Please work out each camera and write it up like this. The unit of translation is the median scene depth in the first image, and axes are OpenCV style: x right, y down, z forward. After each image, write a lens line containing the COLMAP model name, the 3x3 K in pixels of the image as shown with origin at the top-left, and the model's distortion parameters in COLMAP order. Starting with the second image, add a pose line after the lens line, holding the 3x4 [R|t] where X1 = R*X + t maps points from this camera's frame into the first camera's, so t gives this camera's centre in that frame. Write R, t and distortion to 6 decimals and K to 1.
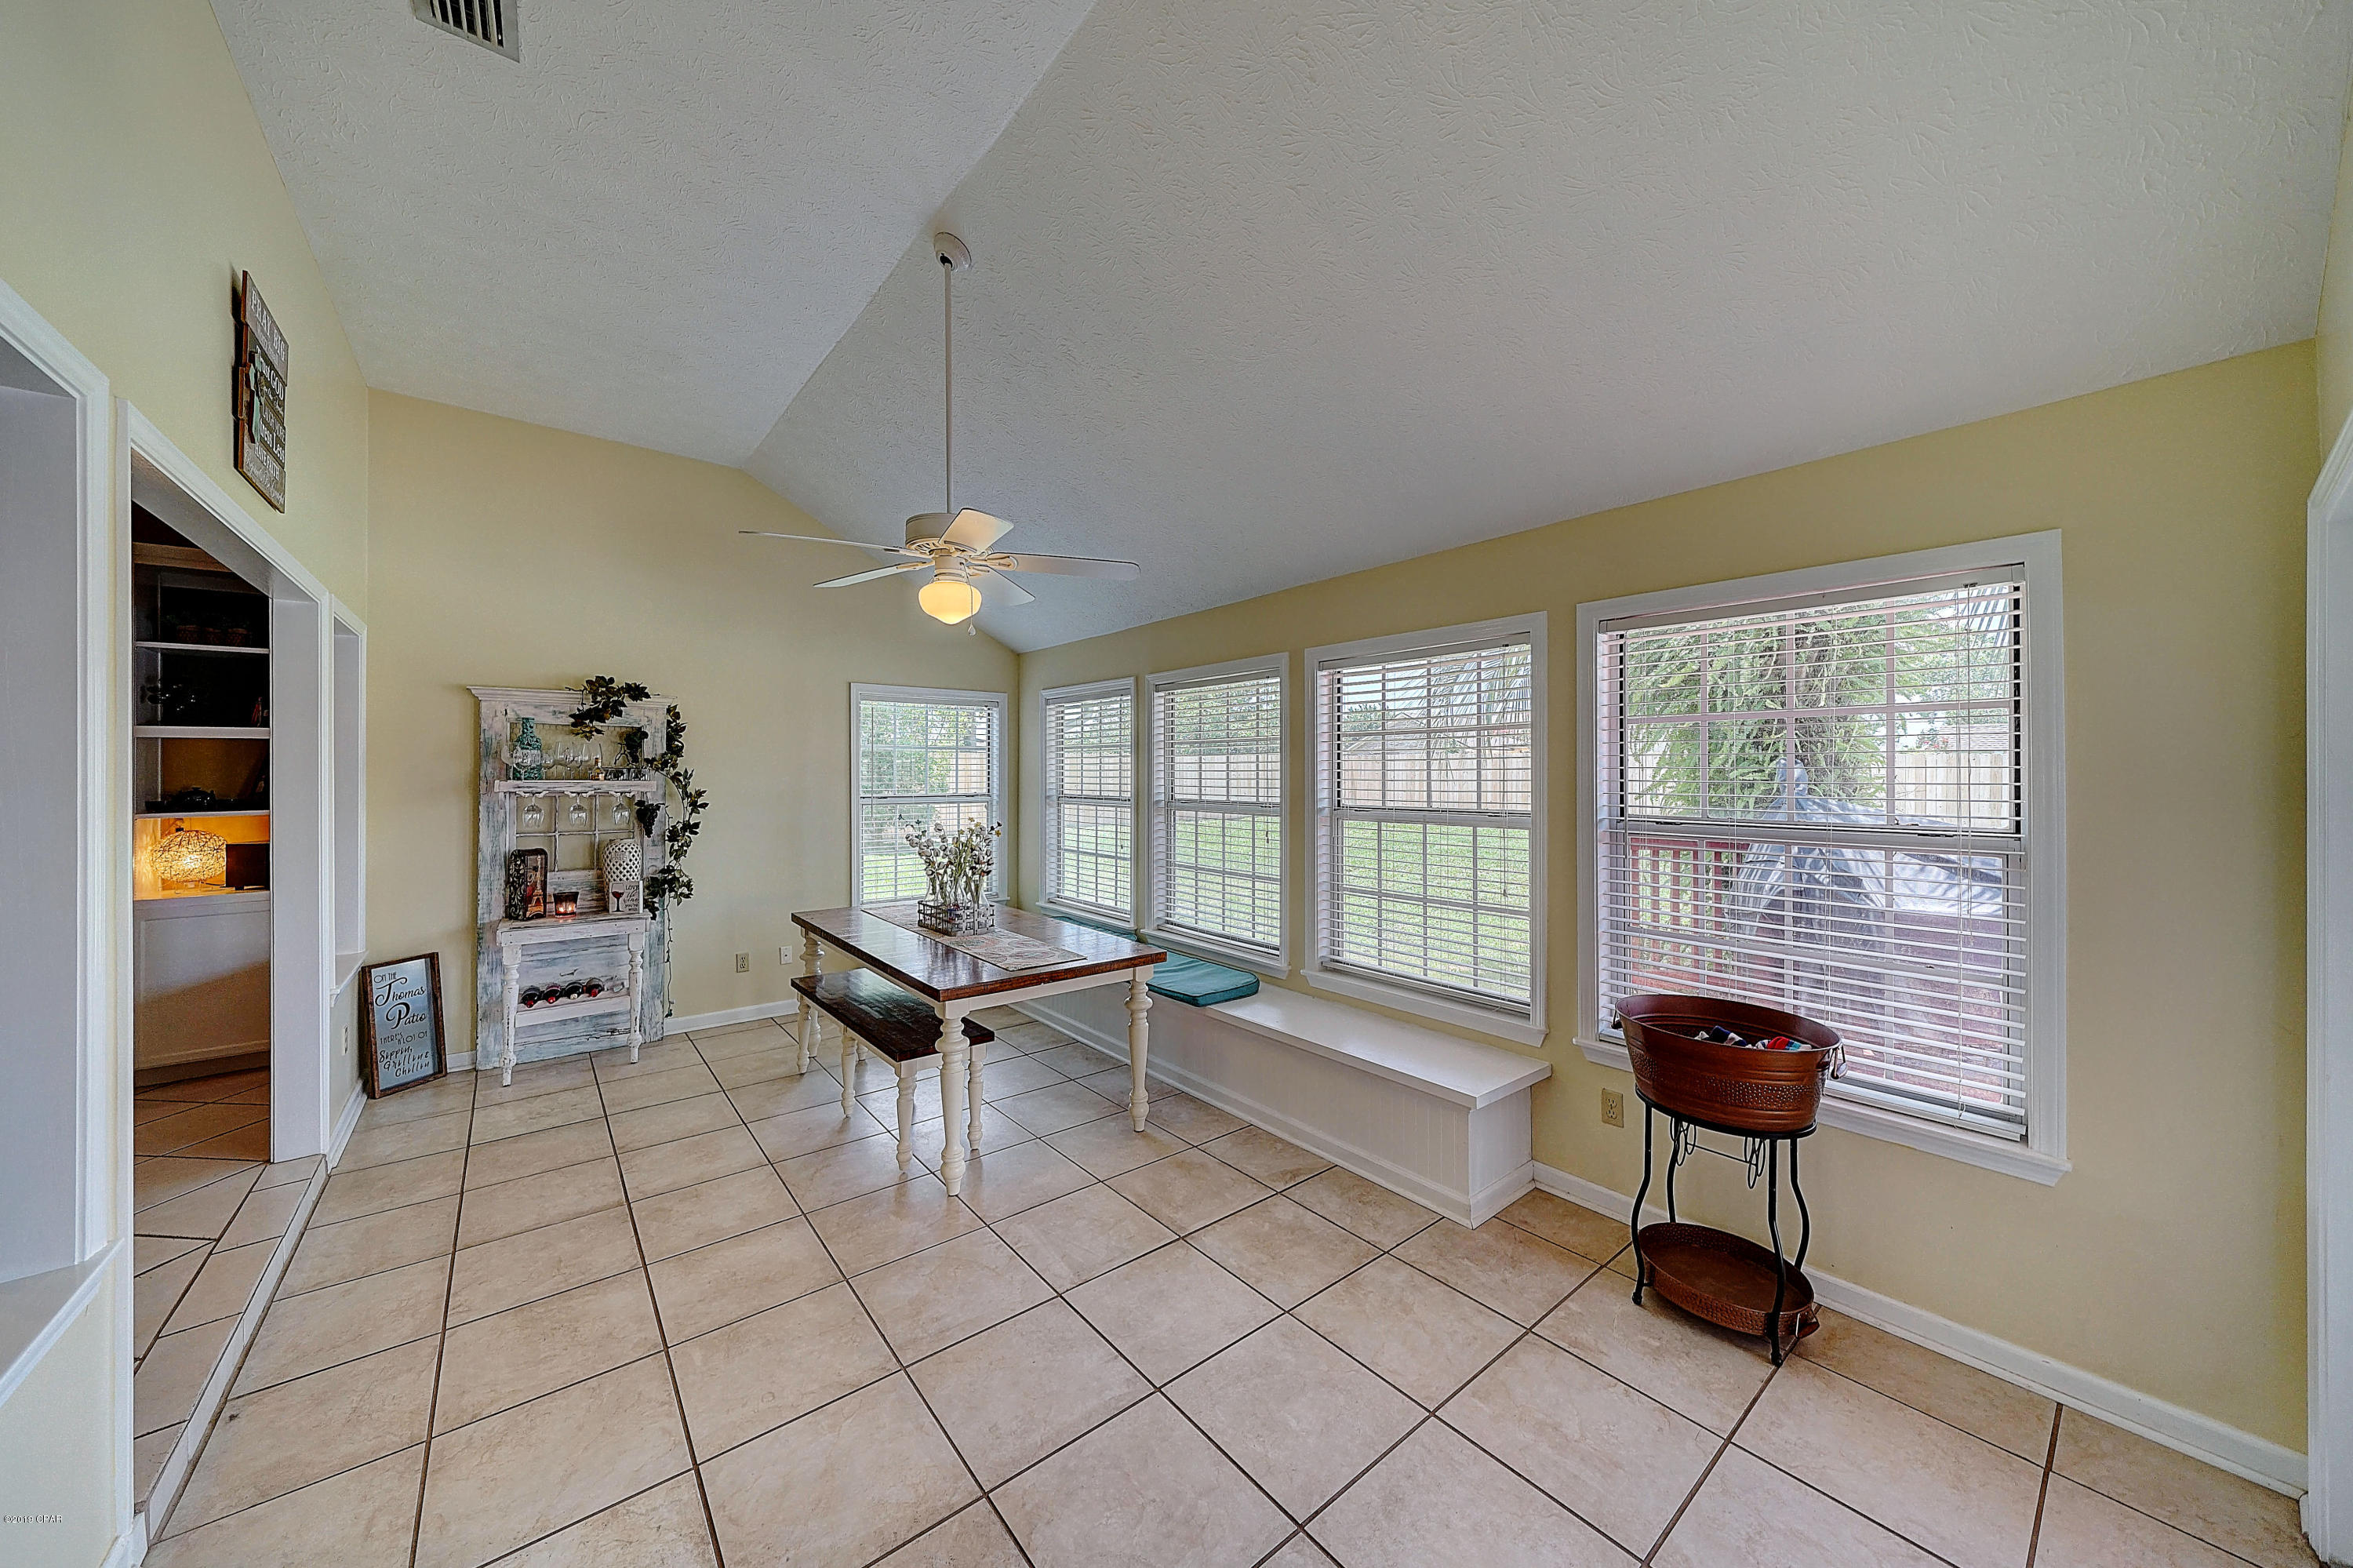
lens RADIAL K [[805.1, 0, 1173.4], [0, 805.1, 767.5], [0, 0, 1]] dist [0.006033, -0.001024]
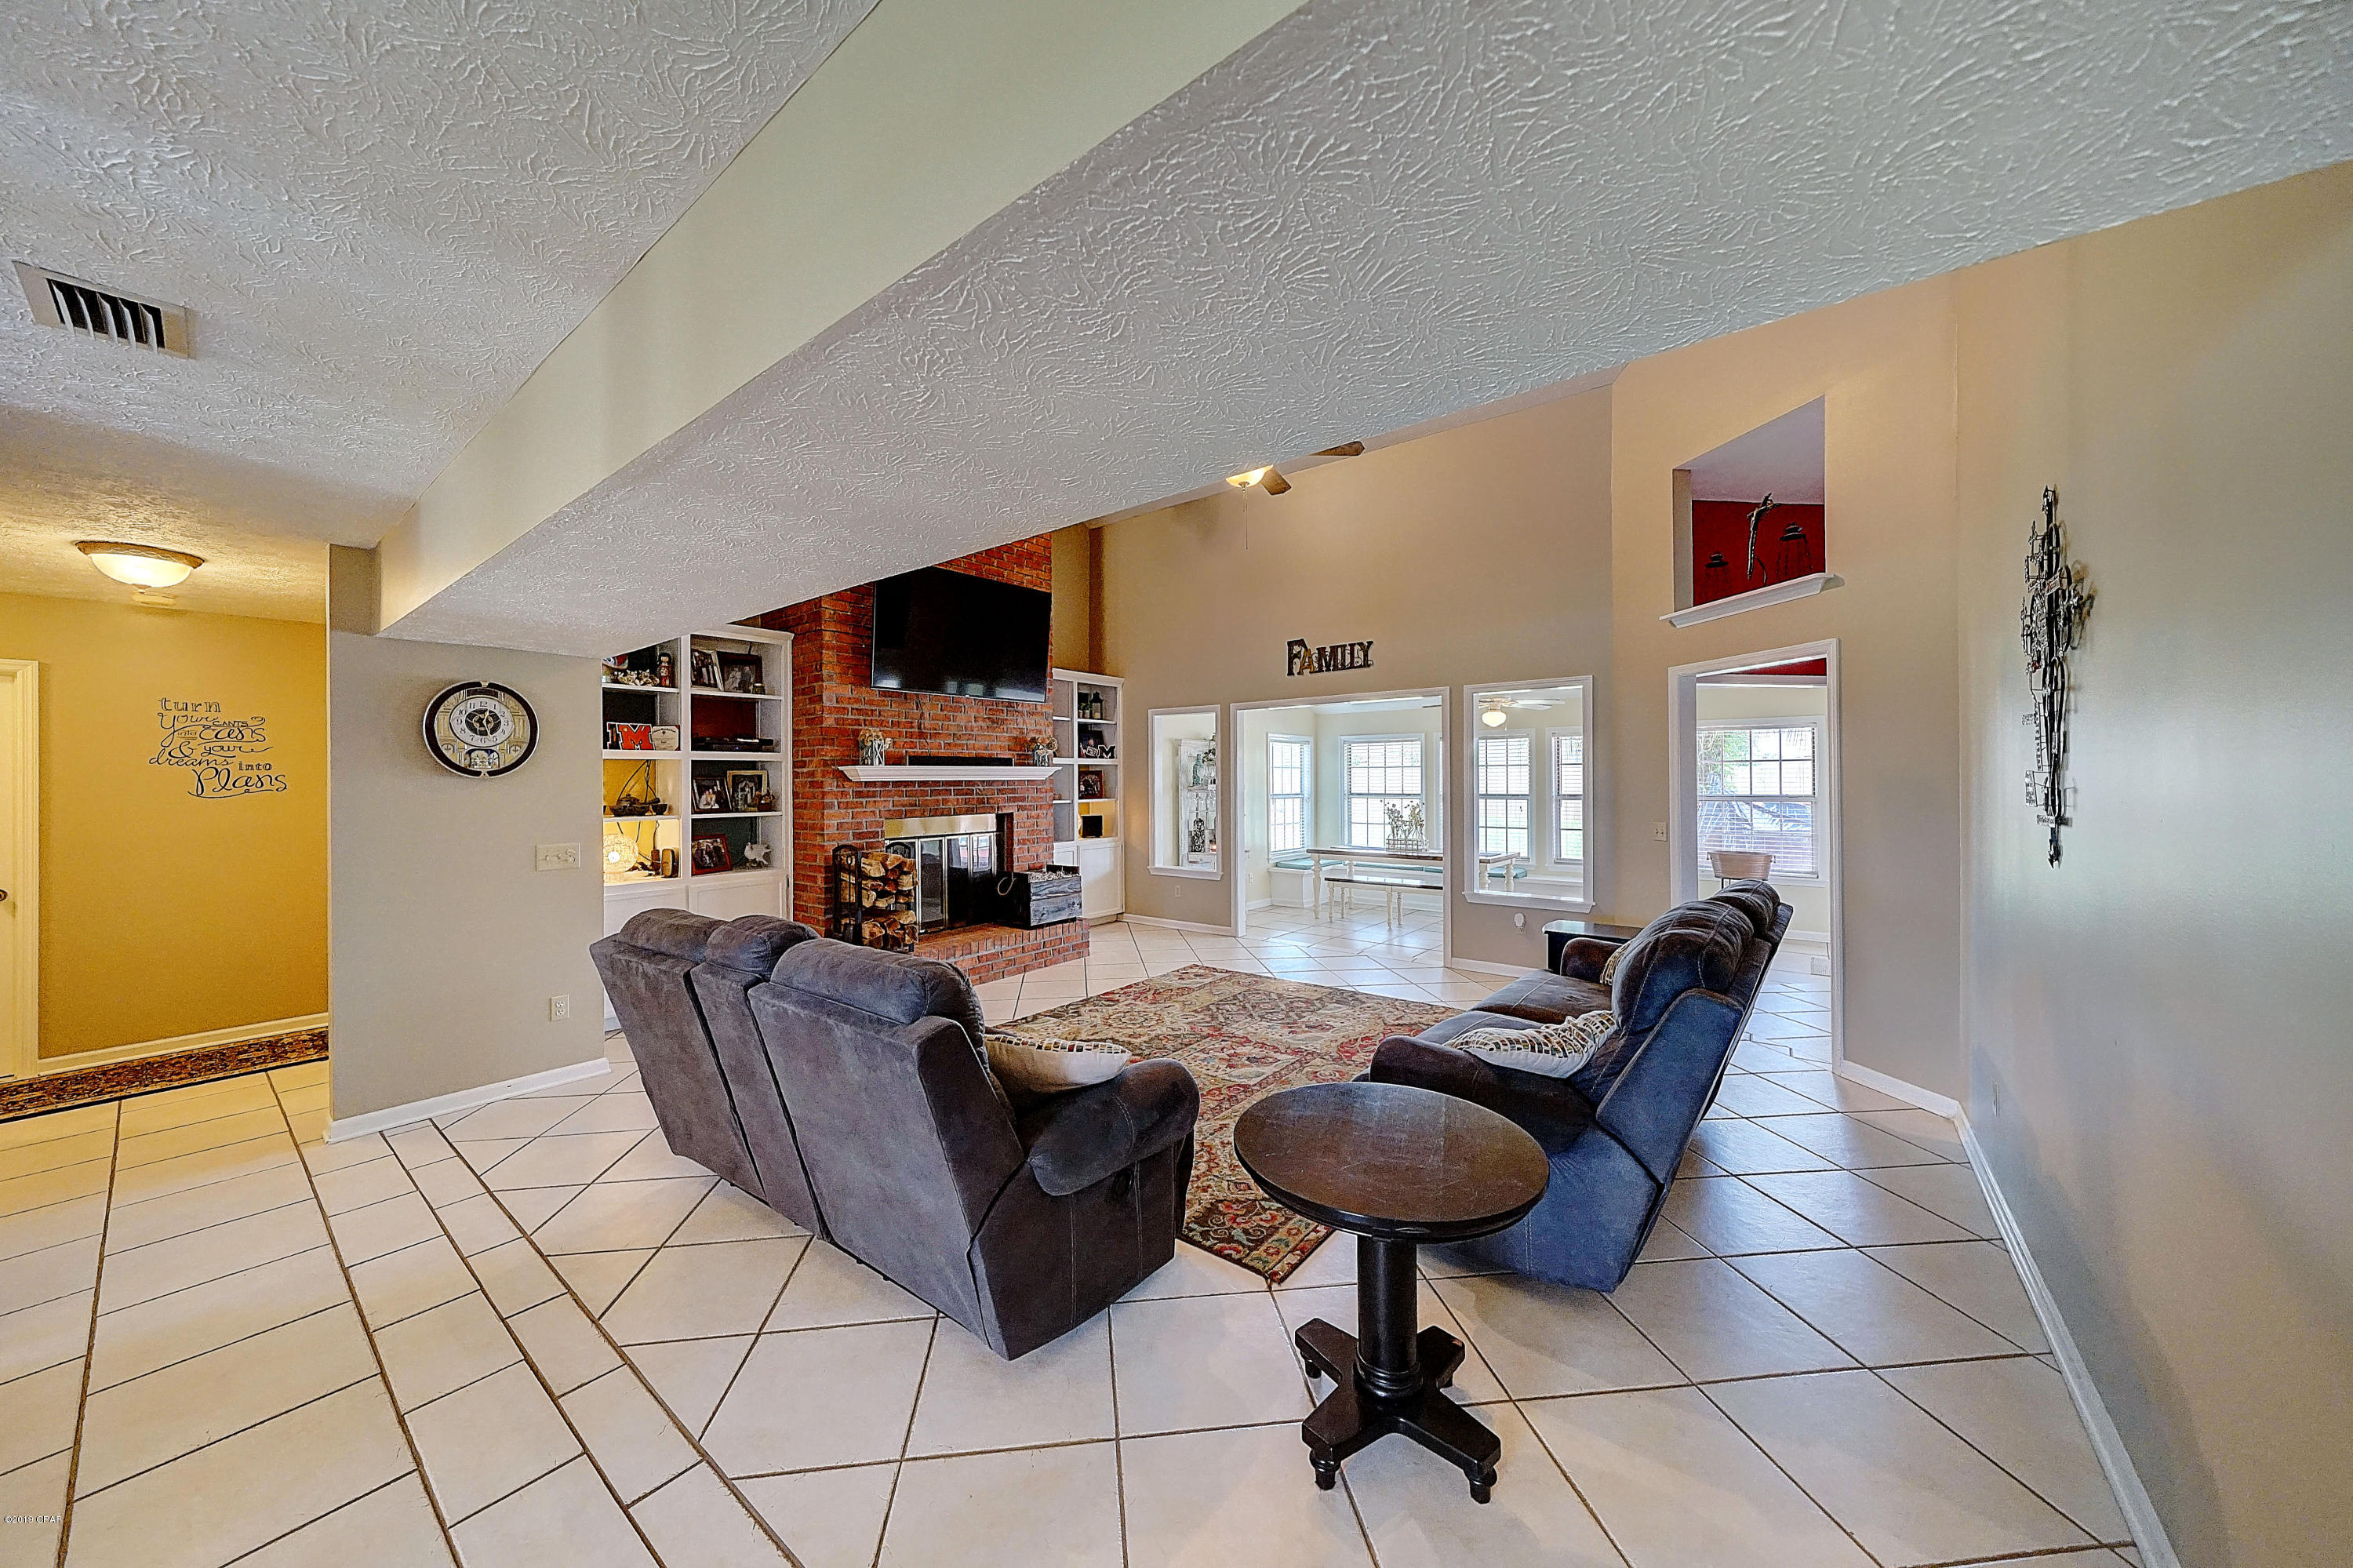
lens RADIAL K [[805.1, 0, 1170.2], [0, 805.1, 779.9], [0, 0, 1]] dist [0.006033, -0.001024]
pose [[0.974372, -0.001316, 0.224937, -1.333717], [0.001717, 0.999997, -0.001585, 0.006180], [-0.224934, 0.001930, 0.974372, -0.965258]]
